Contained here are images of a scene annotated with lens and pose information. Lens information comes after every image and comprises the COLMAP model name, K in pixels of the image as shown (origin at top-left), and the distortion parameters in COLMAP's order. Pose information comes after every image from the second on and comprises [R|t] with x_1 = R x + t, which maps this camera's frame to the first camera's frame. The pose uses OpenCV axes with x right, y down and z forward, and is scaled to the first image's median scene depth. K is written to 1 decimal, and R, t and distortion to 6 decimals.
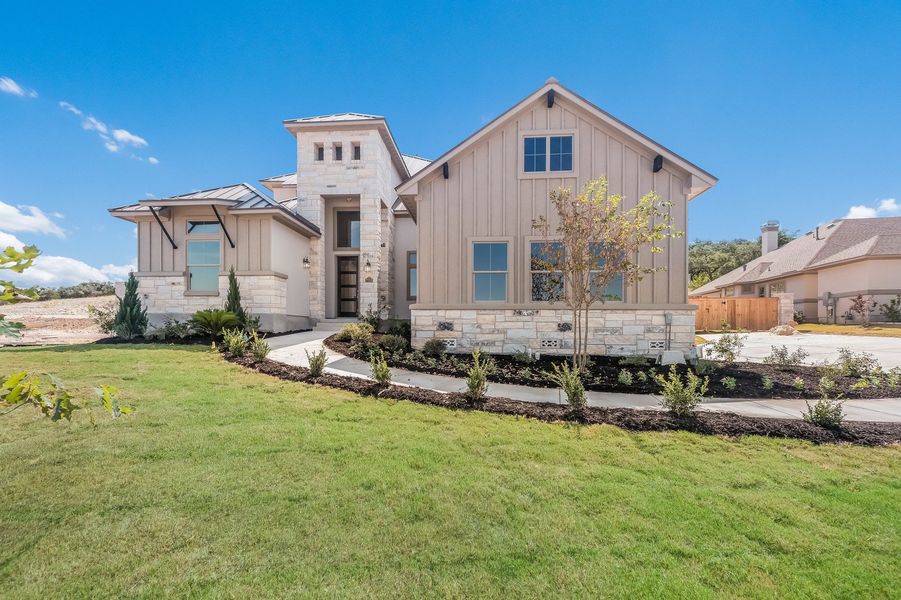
lens RADIAL K [[392.2, 0, 450.5], [0, 392.2, 300.0], [0, 0, 1]] dist [0.002919, 0.000128]
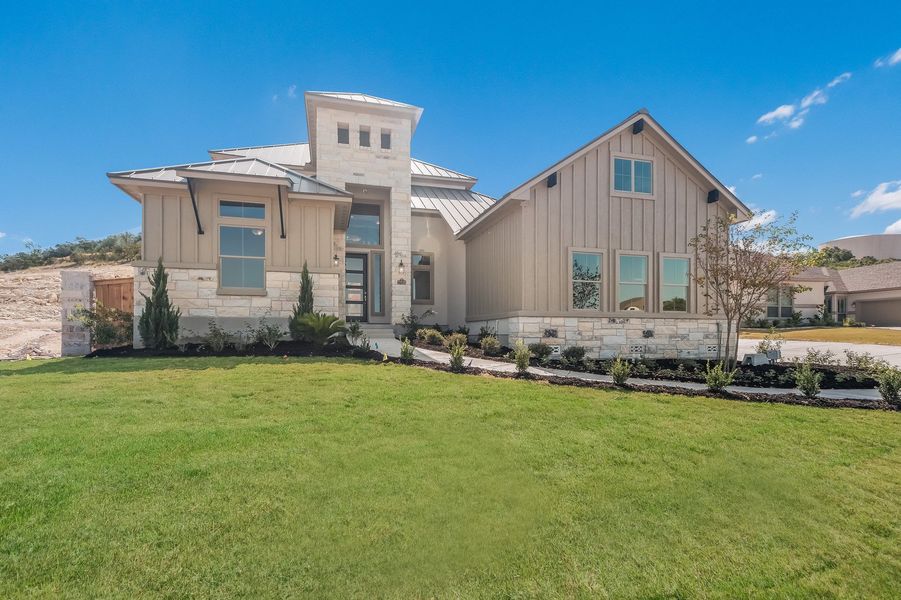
lens RADIAL K [[410.5, 0, 450.5], [0, 410.5, 300.0], [0, 0, 1]] dist [0.001015, 0.000036]
pose [[0.945346, 0.024457, 0.325150, -0.587767], [-0.022685, 0.999700, -0.009242, -0.003386], [-0.325278, 0.001361, 0.945617, 0.078831]]
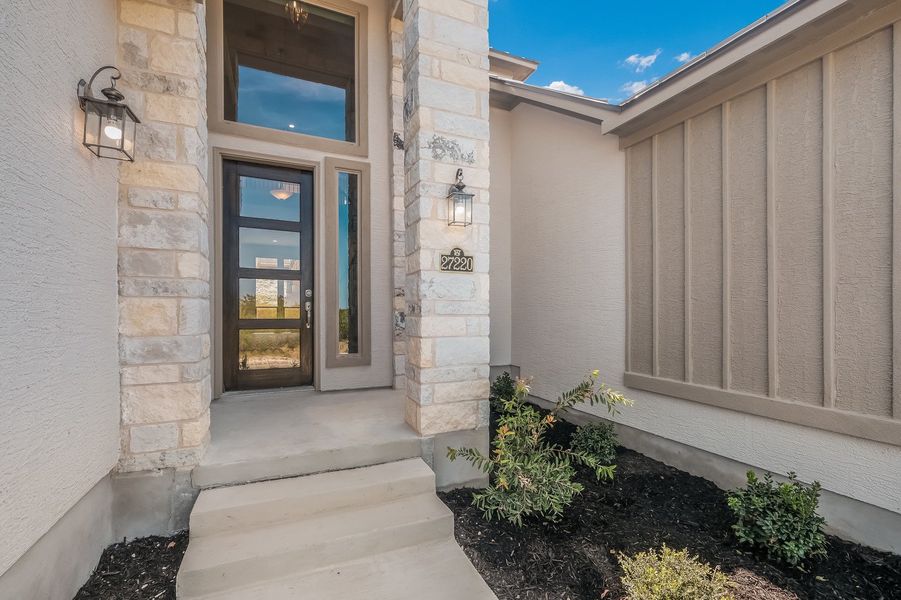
lens RADIAL K [[392.2, 0, 450.5], [0, 392.2, 300.0], [0, 0, 1]] dist [0.002919, 0.000128]
pose [[0.890223, 0.015523, 0.455261, -0.451215], [-0.030589, 0.999200, 0.025745, -0.048701], [-0.454497, -0.036845, 0.889986, 1.141105]]
